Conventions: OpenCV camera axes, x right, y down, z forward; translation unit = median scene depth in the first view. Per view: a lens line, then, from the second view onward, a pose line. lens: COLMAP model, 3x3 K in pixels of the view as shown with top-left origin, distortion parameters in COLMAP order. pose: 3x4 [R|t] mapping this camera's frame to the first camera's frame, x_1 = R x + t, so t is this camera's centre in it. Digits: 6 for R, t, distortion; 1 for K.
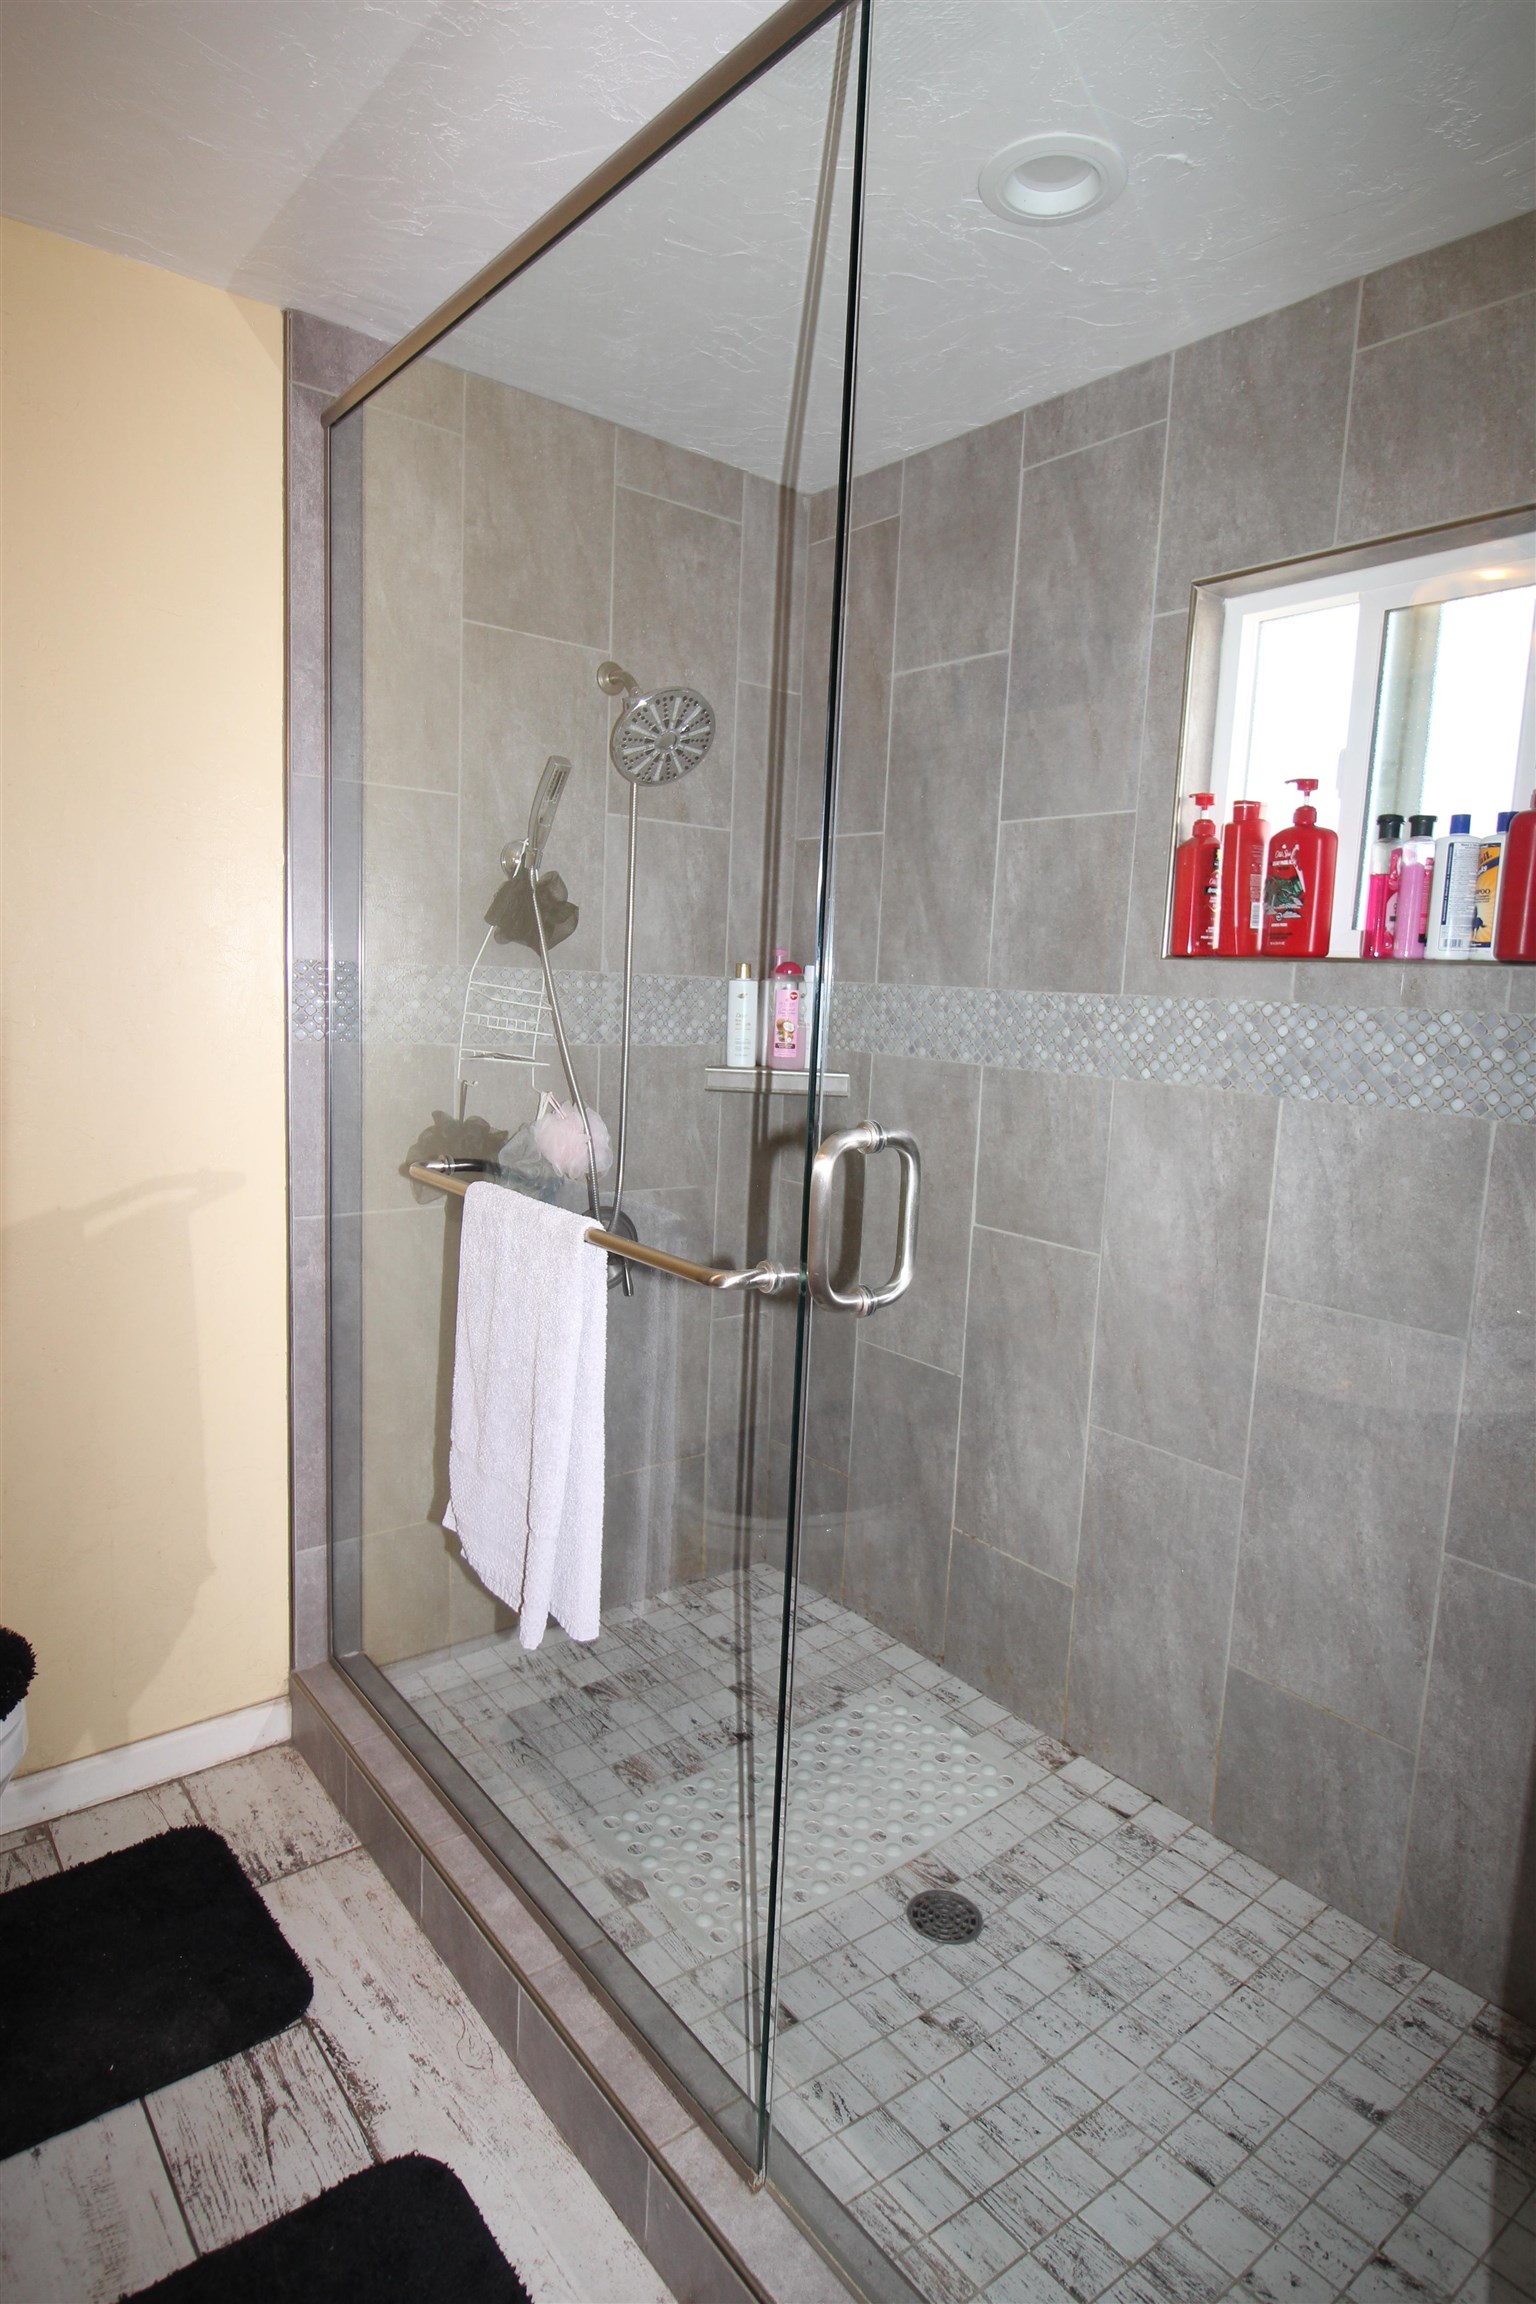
lens RADIAL K [[1288.0, 0, 765.0], [0, 1288.0, 1152.3], [0, 0, 1]] dist [-0.019709, -0.001661]
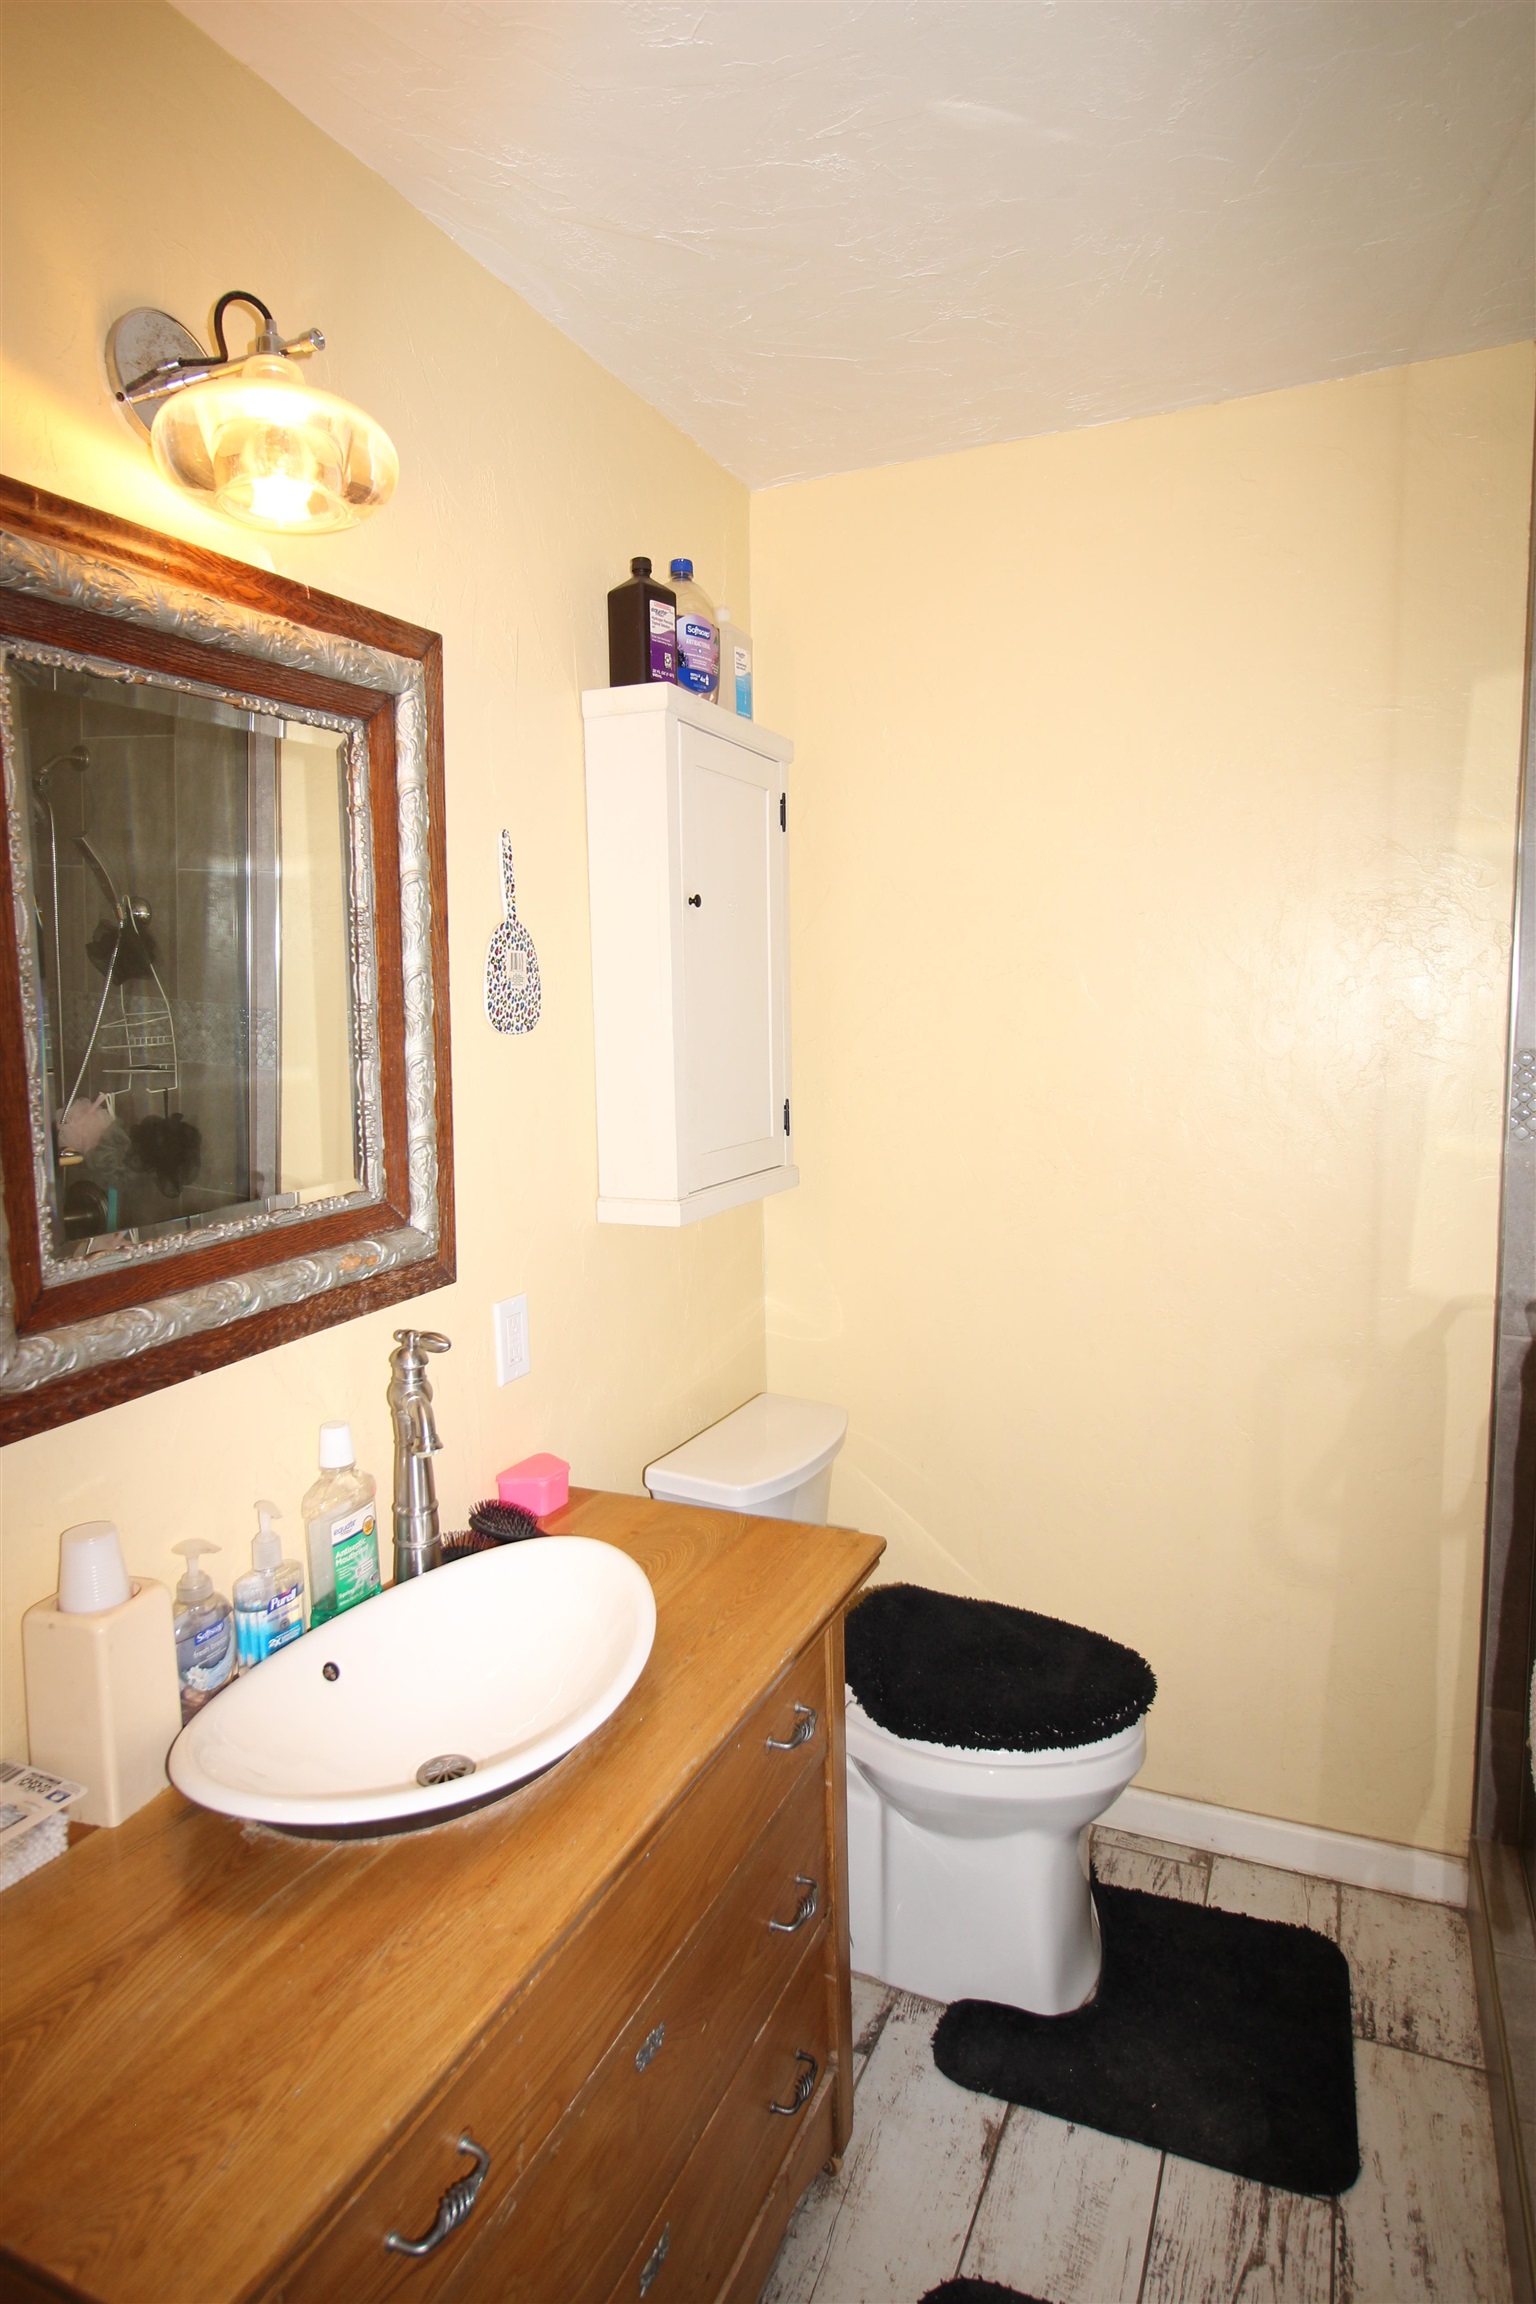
lens RADIAL K [[1288.0, 0, 767.6], [0, 1288.0, 1141.0], [0, 0, 1]] dist [-0.019709, -0.001661]
pose [[0.465007, 0.050900, -0.883843, 0.216738], [-0.087210, 0.996124, 0.011483, -0.061651], [0.881001, 0.071740, 0.467643, 0.148411]]
